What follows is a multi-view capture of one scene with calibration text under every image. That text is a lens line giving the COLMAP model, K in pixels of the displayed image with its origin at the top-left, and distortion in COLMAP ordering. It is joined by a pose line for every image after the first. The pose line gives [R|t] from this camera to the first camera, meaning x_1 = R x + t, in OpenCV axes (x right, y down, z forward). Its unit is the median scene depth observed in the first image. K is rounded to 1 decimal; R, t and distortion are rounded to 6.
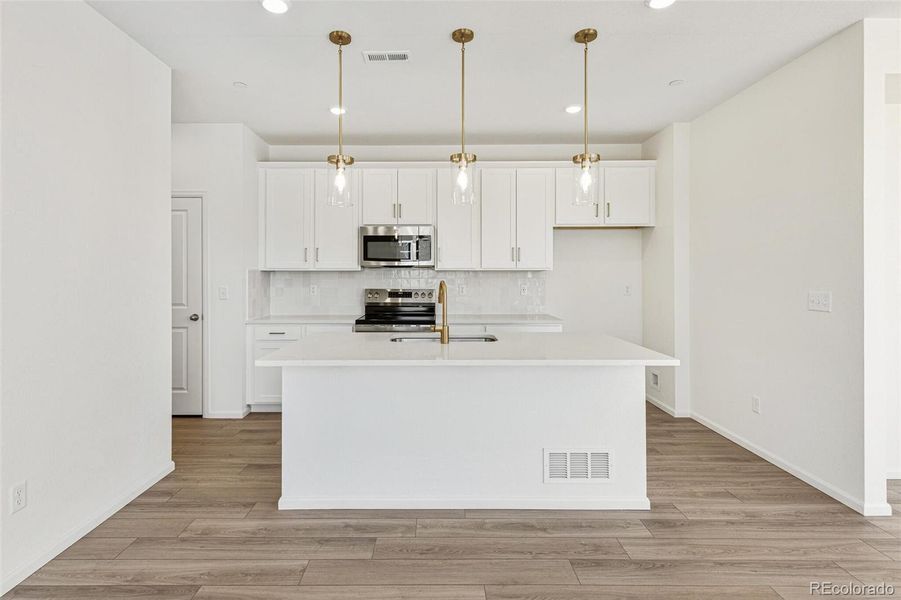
lens RADIAL K [[457.0, 0, 445.7], [0, 457.0, 278.7], [0, 0, 1]] dist [0.000463, -0.000195]
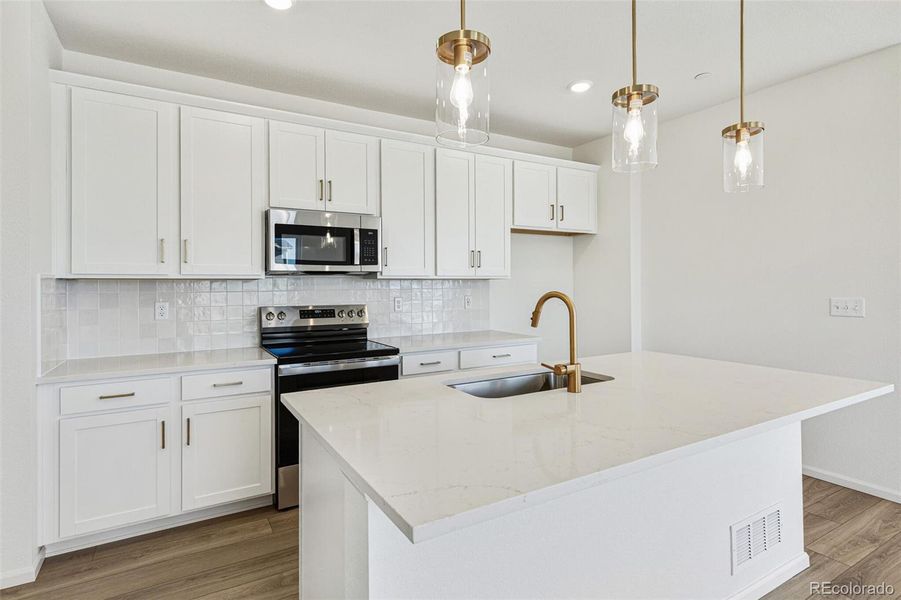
lens RADIAL K [[449.4, 0, 457.3], [0, 449.4, 286.1], [0, 0, 1]] dist [0.013291, -0.002637]
pose [[0.863326, -0.005269, 0.504619, -0.275660], [0.010042, 0.999927, -0.006738, -0.000278], [-0.504547, 0.010885, 0.863316, 0.324758]]
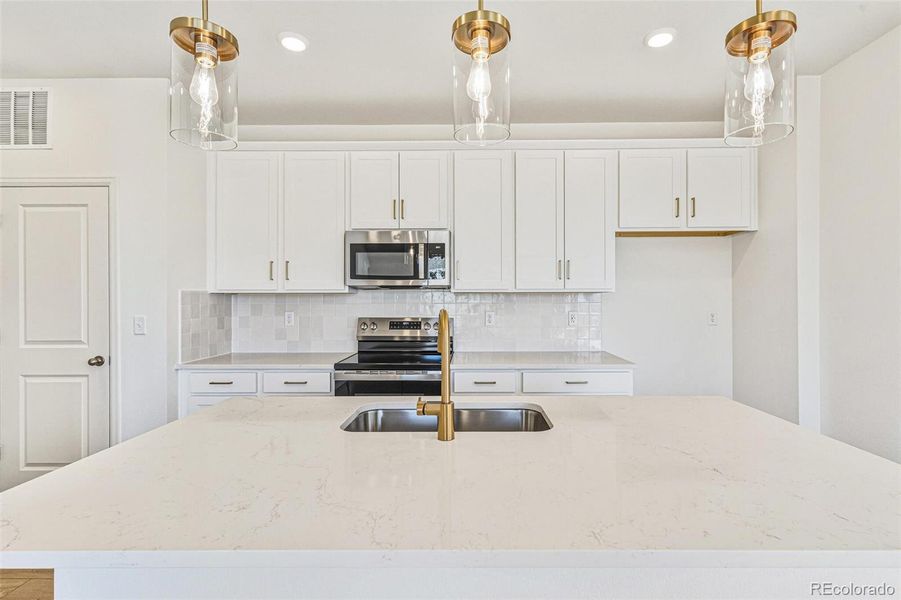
lens RADIAL K [[430.8, 0, 480.7], [0, 430.8, 298.9], [0, 0, 1]] dist [0.000913, -0.001117]
pose [[0.999990, -0.001419, 0.004232, 0.020314], [0.001455, 0.999962, -0.008573, -0.001787], [-0.004220, 0.008579, 0.999954, 0.323706]]
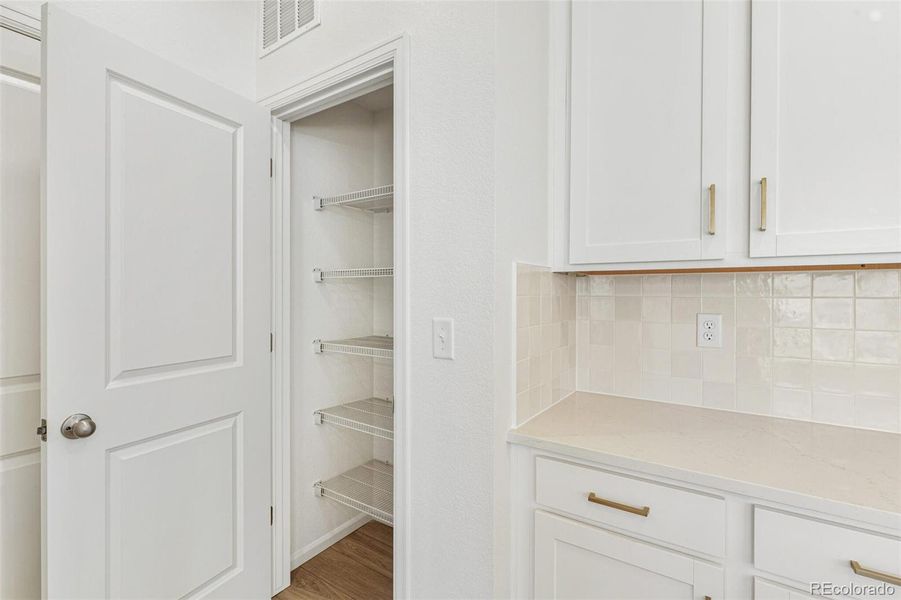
lens RADIAL K [[430.8, 0, 442.2], [0, 430.8, 302.7], [0, 0, 1]] dist [0.000913, -0.001117]
pose [[0.816374, 0.010871, -0.577421, -0.290912], [-0.007242, 0.999937, 0.008587, 0.003556], [0.577478, -0.002829, 0.816401, 0.697946]]
